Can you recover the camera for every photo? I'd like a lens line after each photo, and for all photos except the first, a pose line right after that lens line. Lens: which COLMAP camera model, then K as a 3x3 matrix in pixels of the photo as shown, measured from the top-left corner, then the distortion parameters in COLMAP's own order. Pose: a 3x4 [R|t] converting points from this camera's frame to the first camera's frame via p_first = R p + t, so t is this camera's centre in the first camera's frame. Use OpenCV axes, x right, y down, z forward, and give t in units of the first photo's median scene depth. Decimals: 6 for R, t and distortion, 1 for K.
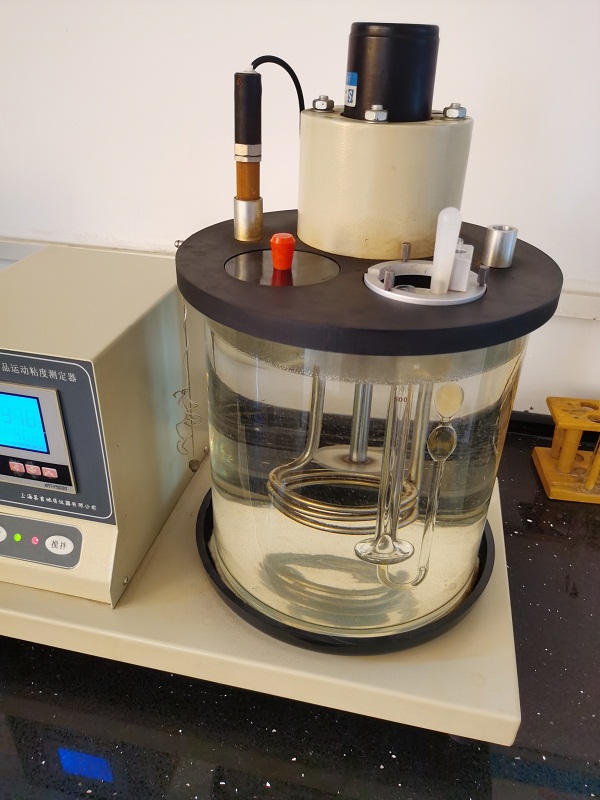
lens RADIAL K [[632.7, 0, 299.4], [0, 632.7, 398.4], [0, 0, 1]] dist [0.031258, -0.023327]
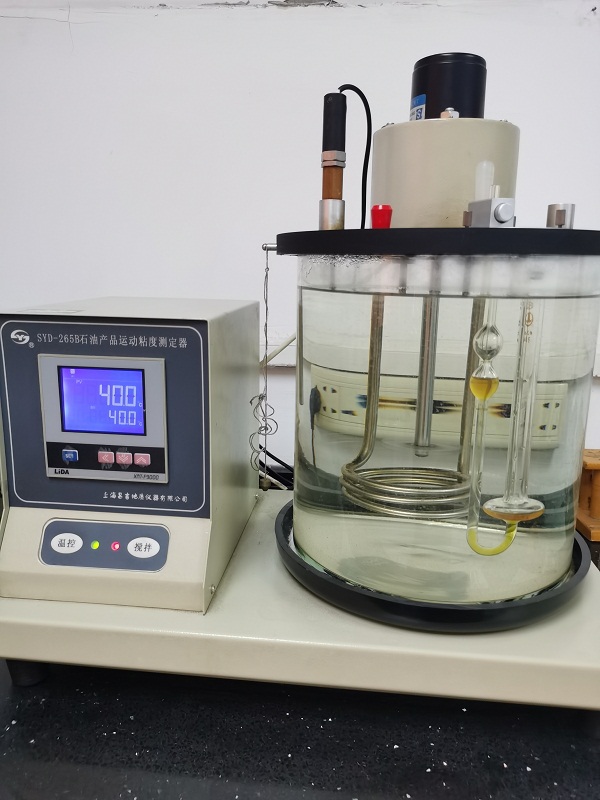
lens RADIAL K [[632.7, 0, 298.4], [0, 632.7, 397.7], [0, 0, 1]] dist [0.031258, -0.023327]
pose [[0.994134, -0.037482, 0.101449, -0.250784], [0.067319, 0.948608, -0.309210, 0.340926], [-0.084646, 0.314226, 0.945567, 0.040128]]
